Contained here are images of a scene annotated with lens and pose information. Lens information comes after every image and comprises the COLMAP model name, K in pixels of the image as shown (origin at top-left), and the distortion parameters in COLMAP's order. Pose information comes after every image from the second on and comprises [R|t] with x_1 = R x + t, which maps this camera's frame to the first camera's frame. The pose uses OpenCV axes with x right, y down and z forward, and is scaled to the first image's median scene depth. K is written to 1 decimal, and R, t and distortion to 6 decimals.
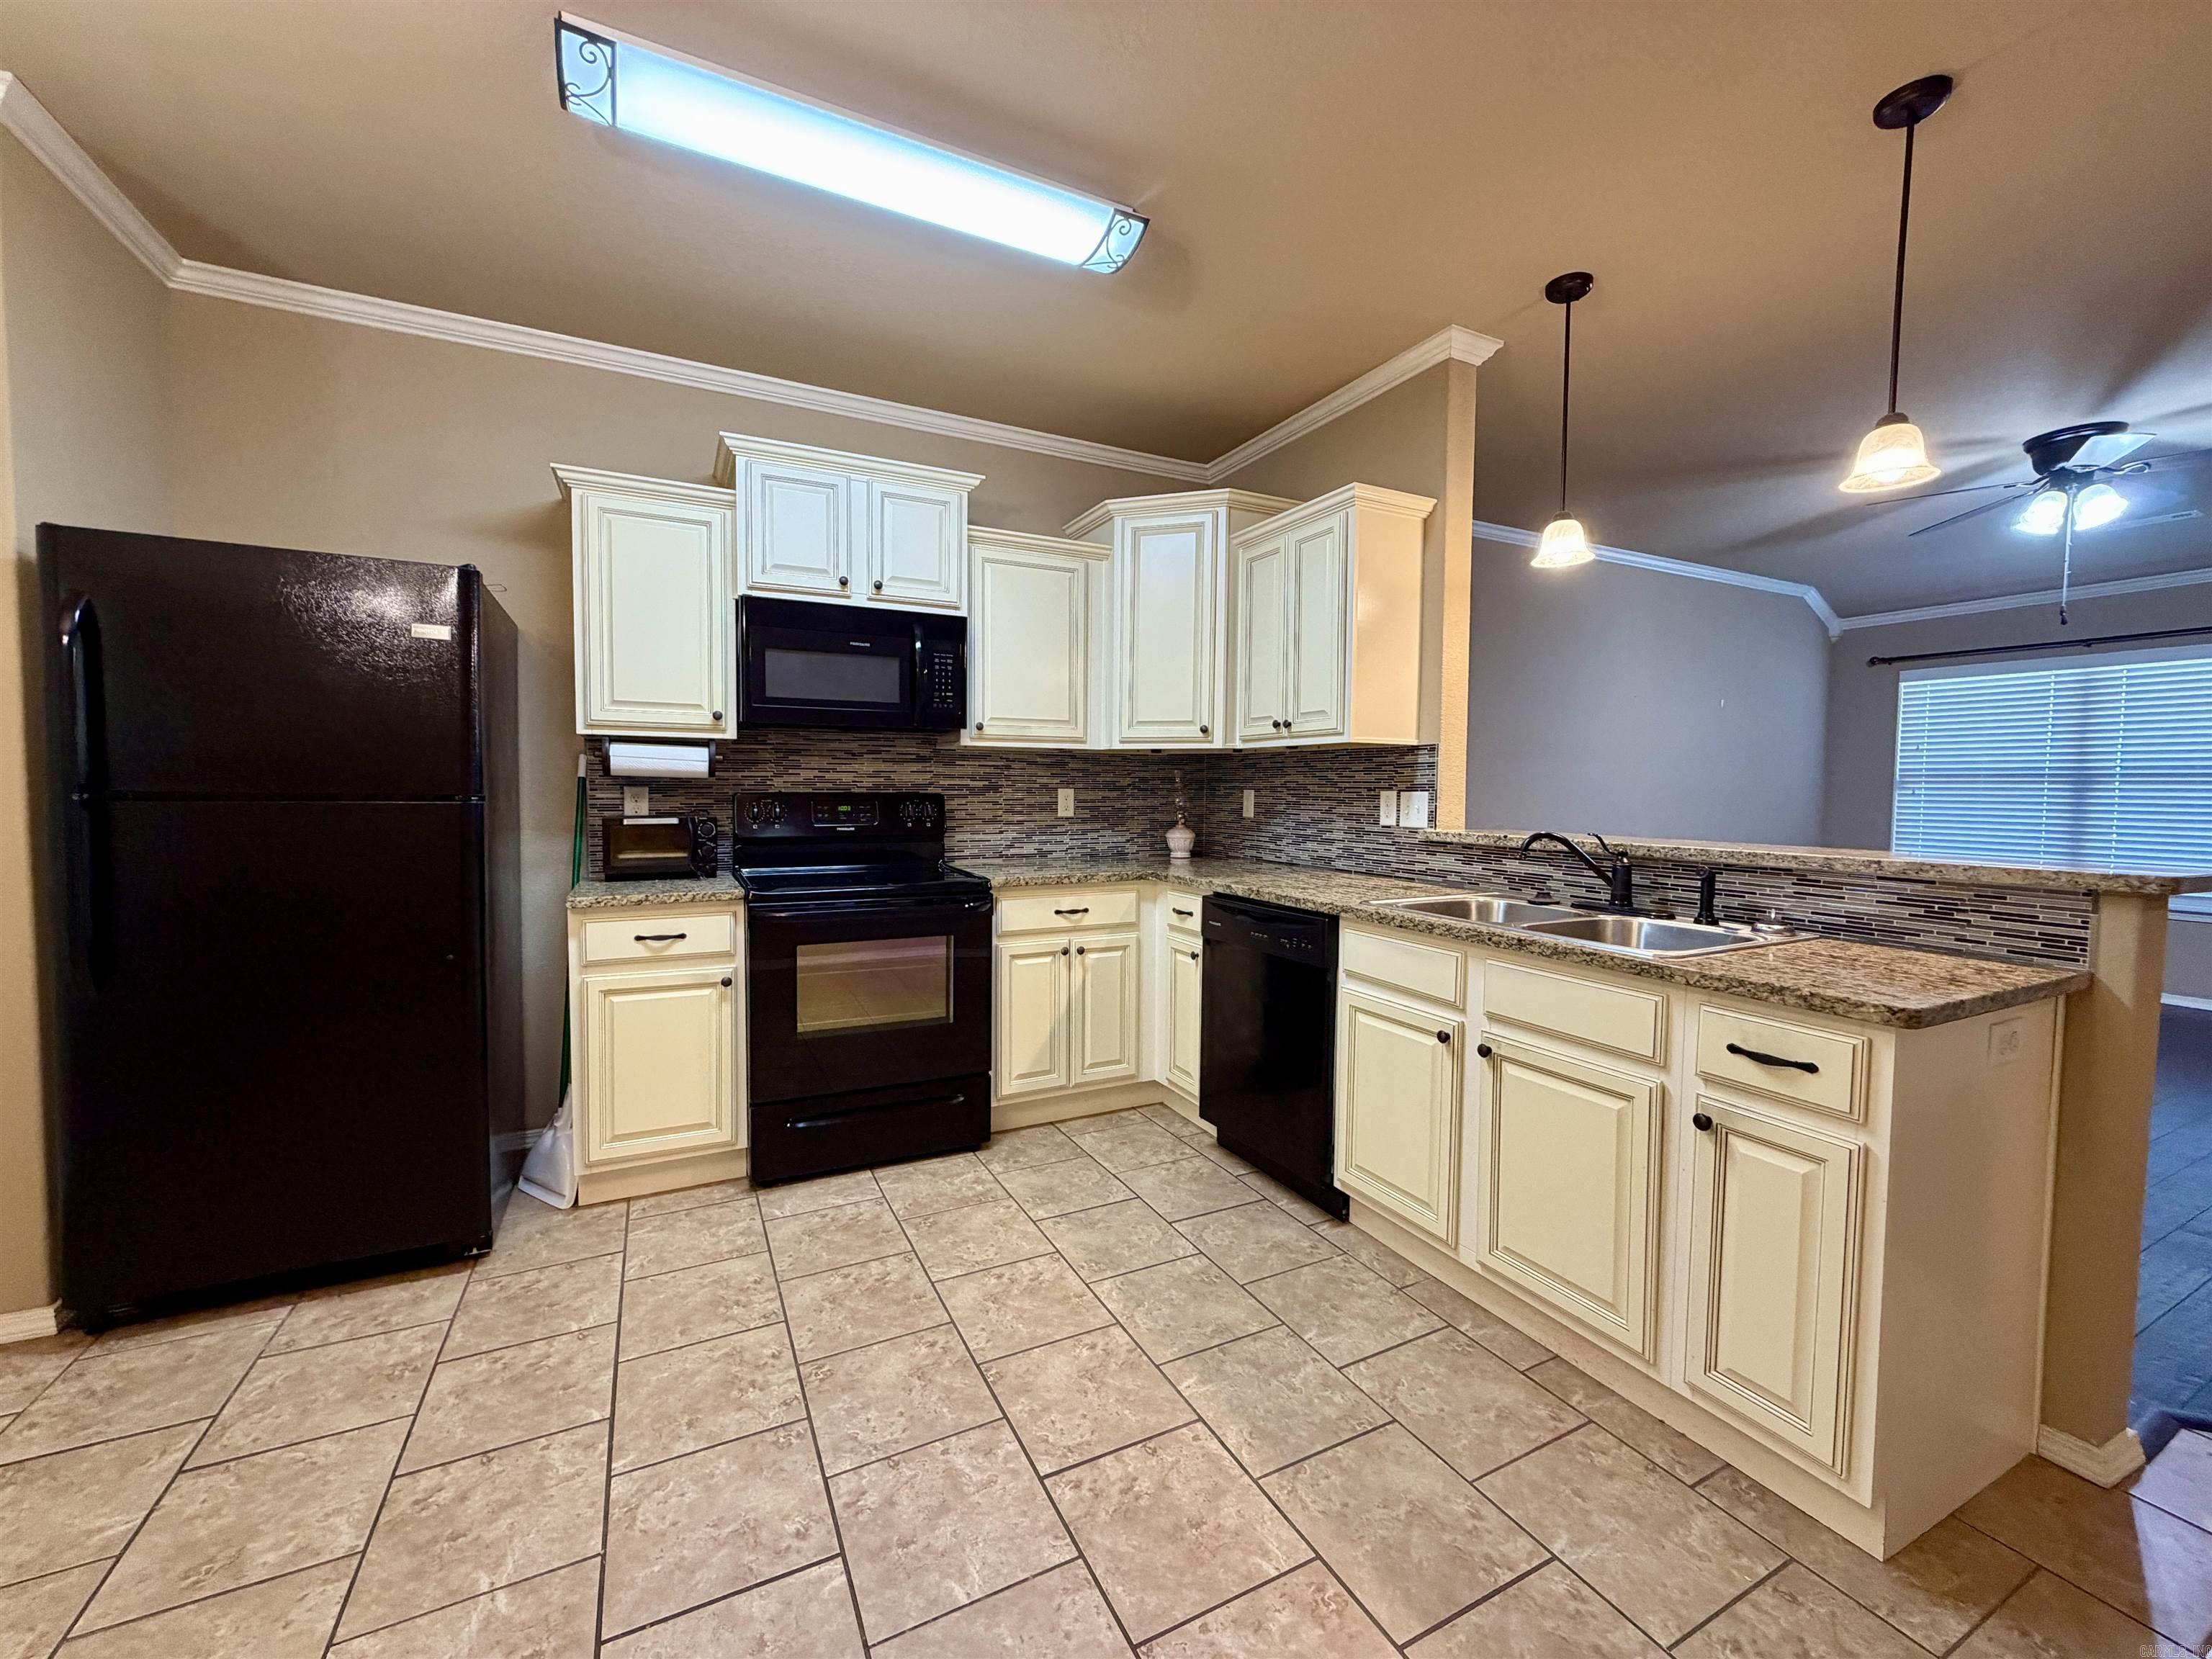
lens RADIAL K [[882.8, 0, 1100.0], [0, 882.8, 827.6], [0, 0, 1]] dist [0.000342, 0.000143]
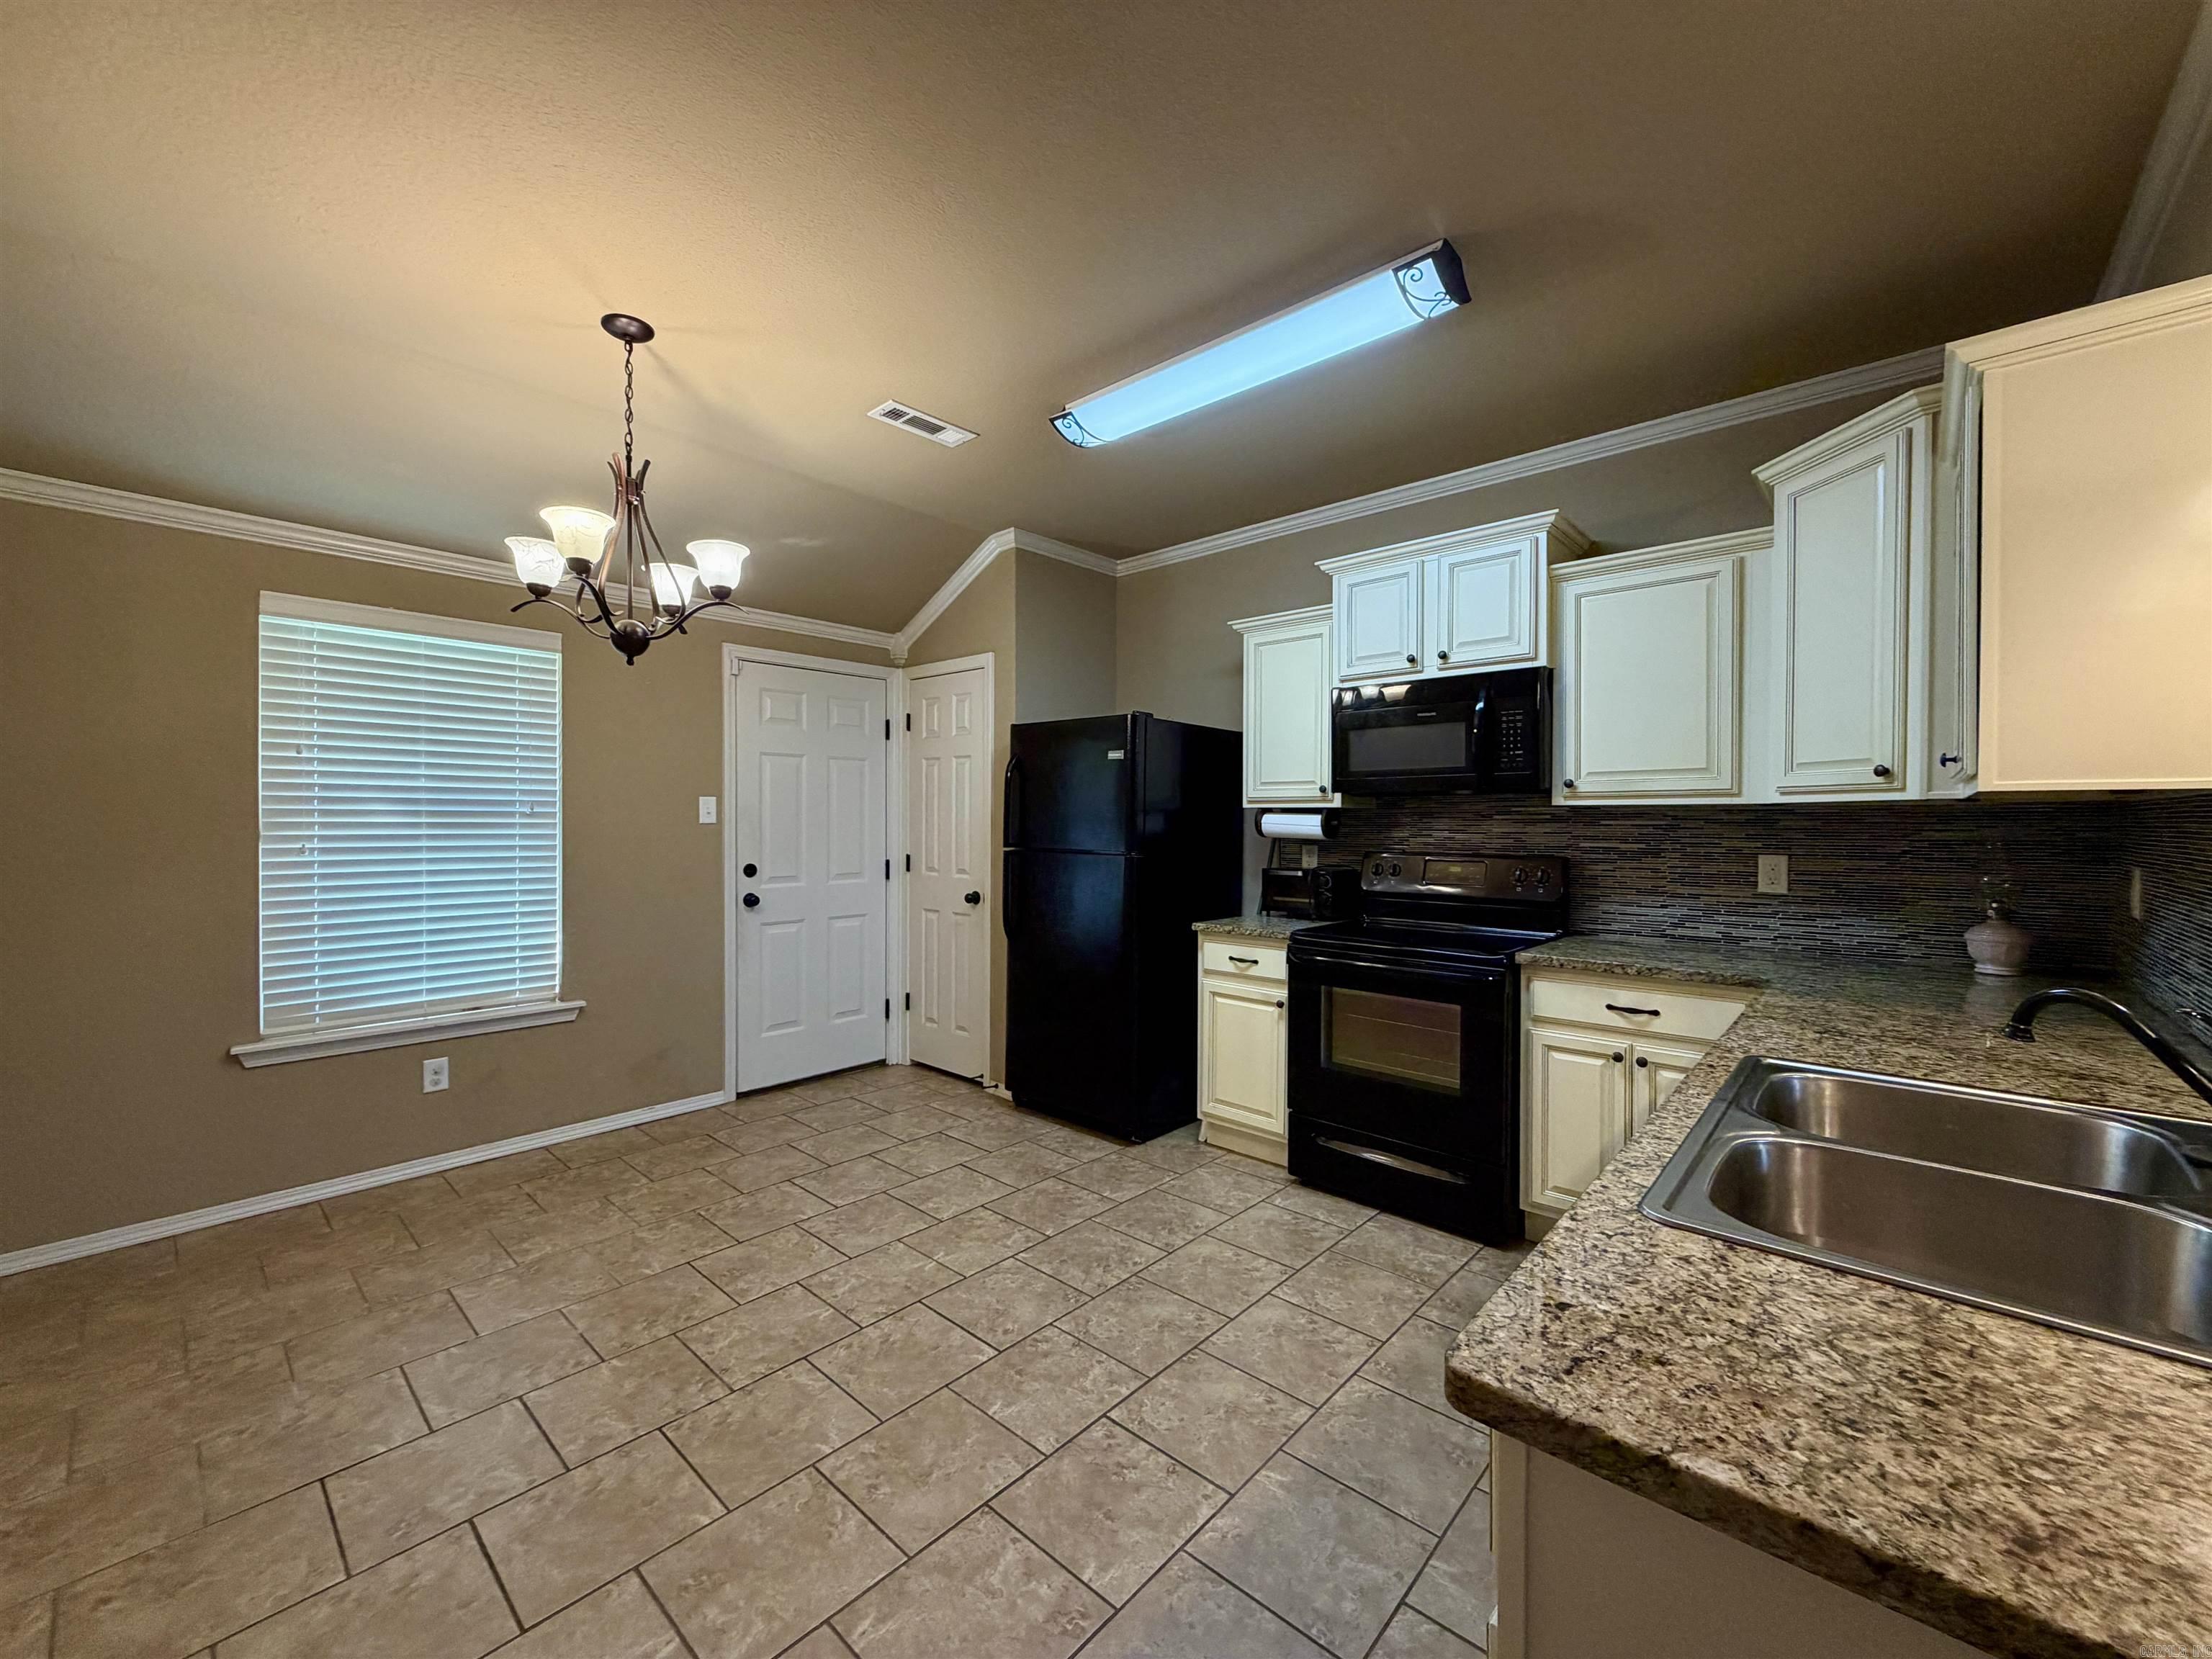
lens RADIAL K [[882.8, 0, 1100.0], [0, 882.8, 827.6], [0, 0, 1]] dist [0.000342, 0.000143]
pose [[0.355603, 0.000173, -0.934637, 0.591900], [-0.045659, 0.998809, -0.017187, -0.037826], [0.933521, 0.048786, 0.355187, 0.275772]]
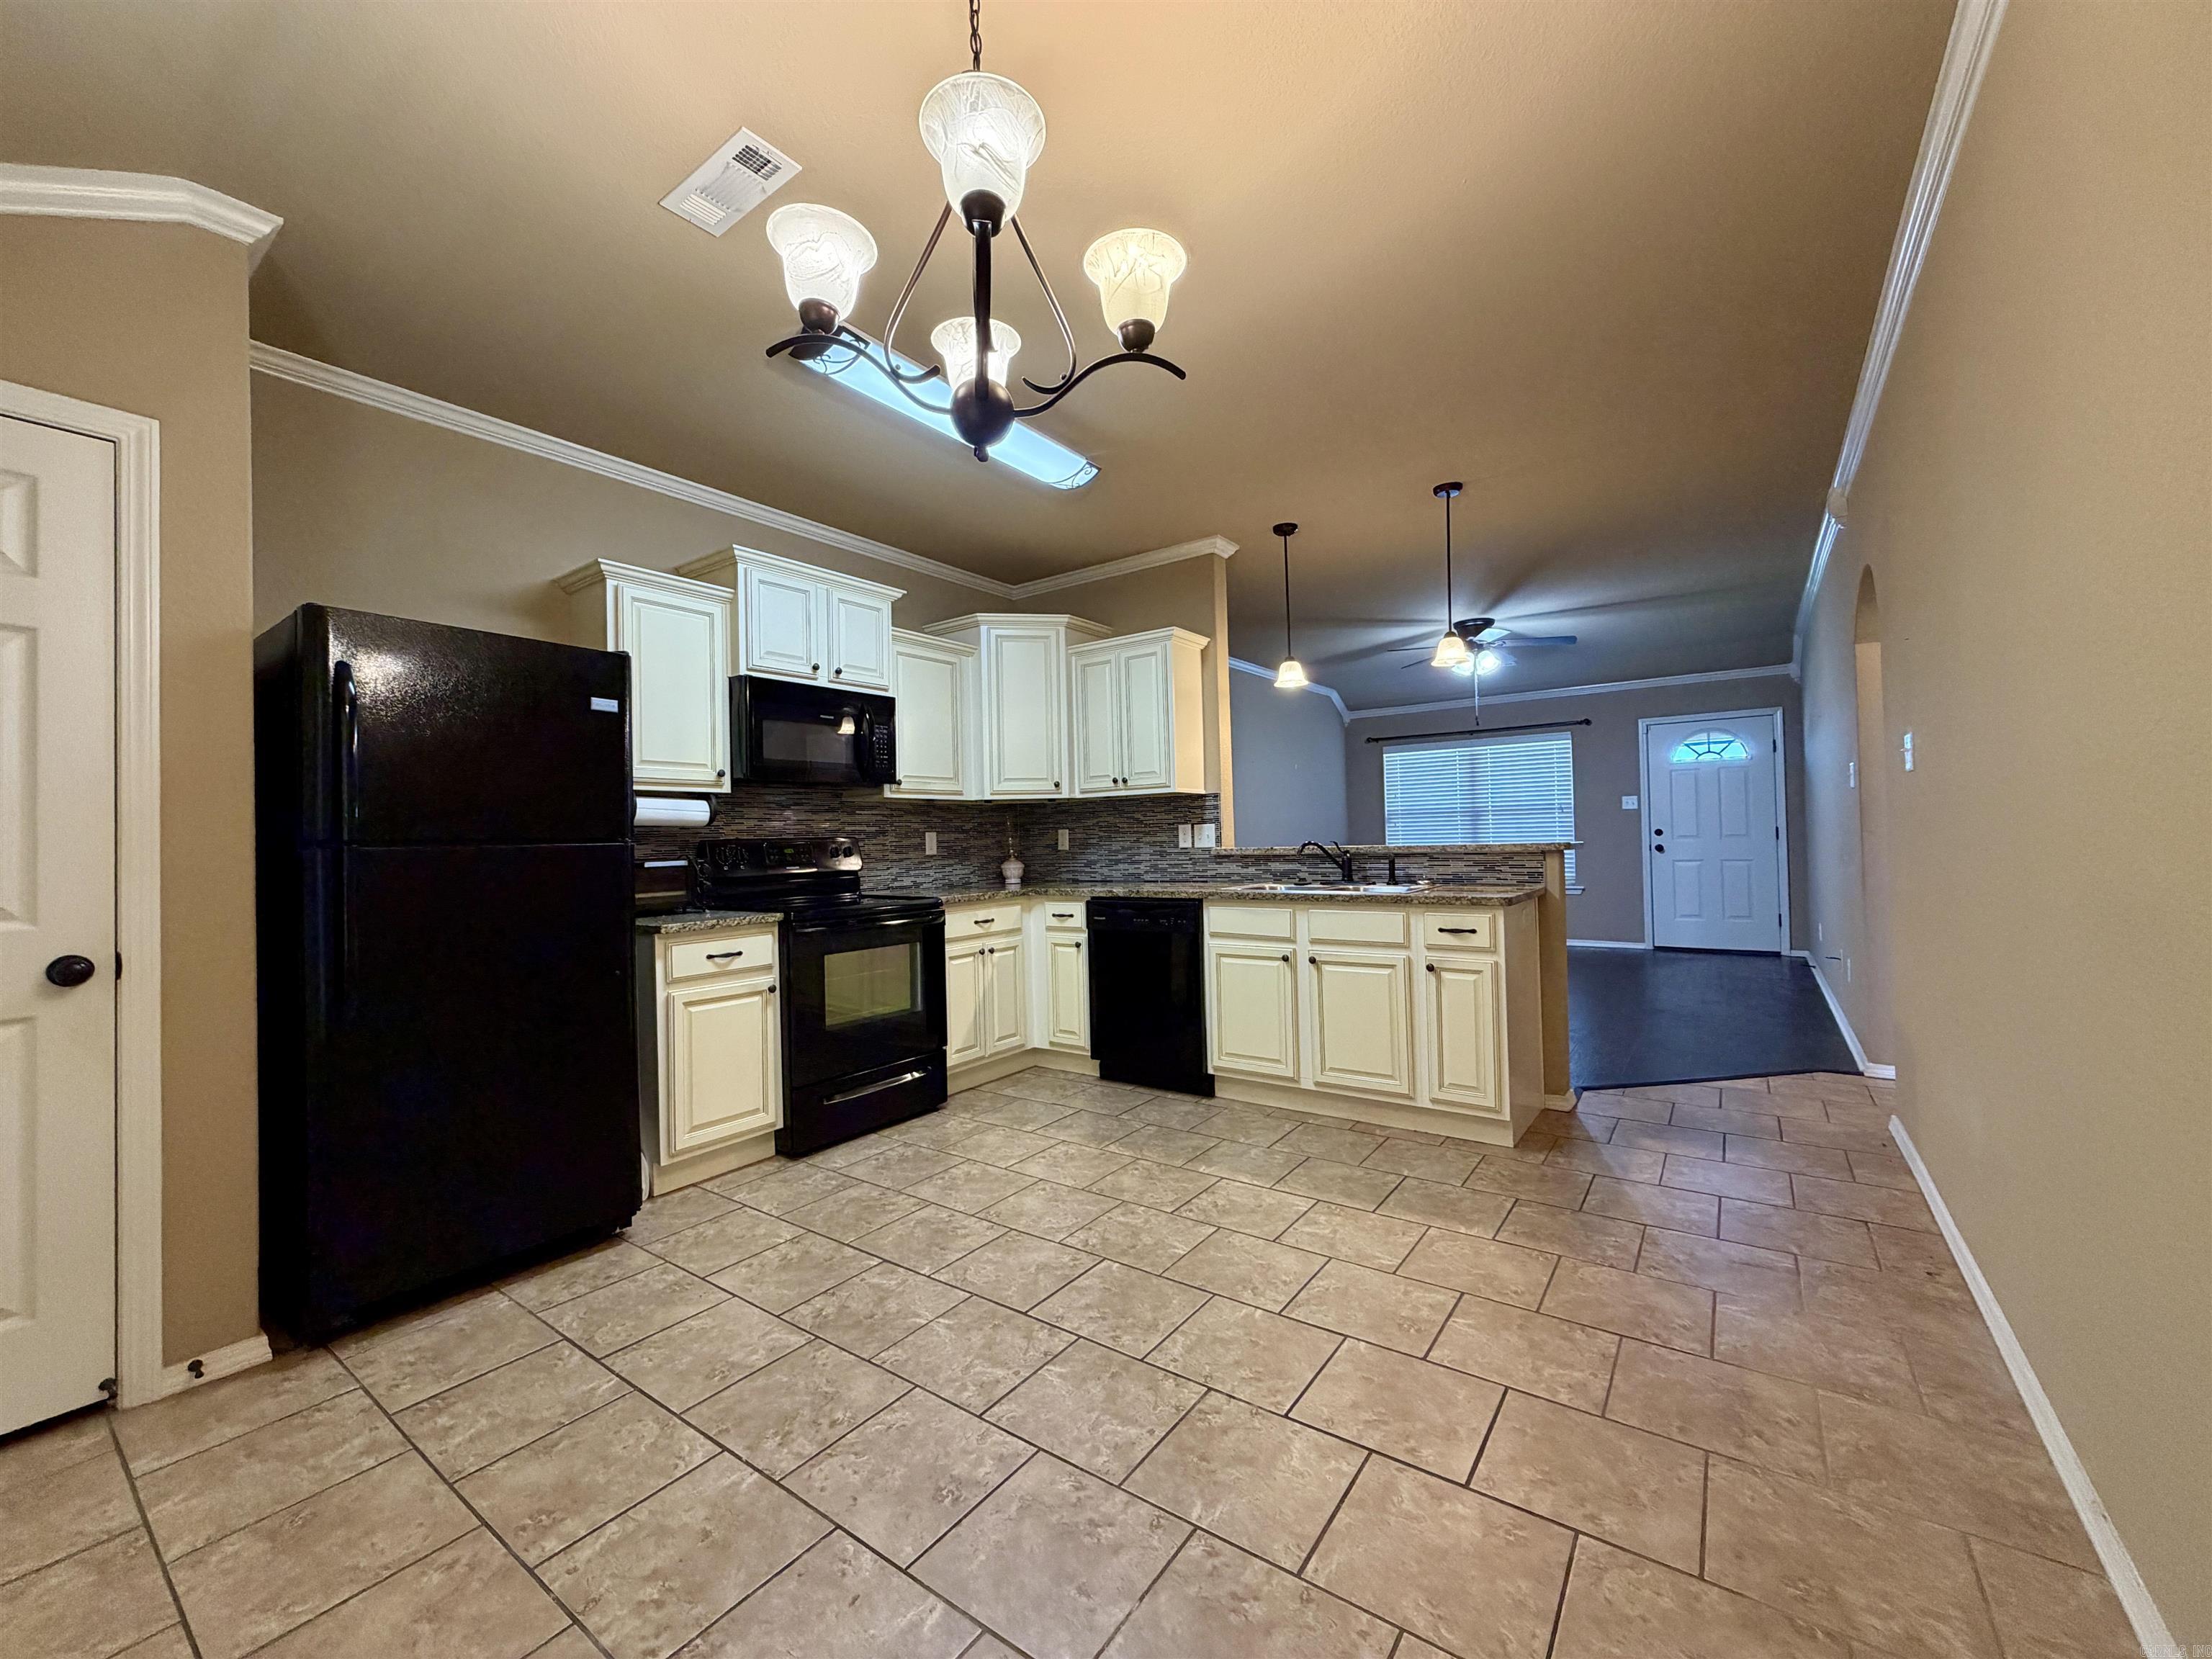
lens RADIAL K [[879.9, 0, 1100.5], [0, 879.9, 829.3], [0, 0, 1]] dist [0.001753, 0.000119]
pose [[0.888597, -0.025829, 0.457961, -0.517077], [0.055043, 0.997203, -0.050560, 0.036408], [-0.455374, 0.070135, 0.887533, -0.280026]]
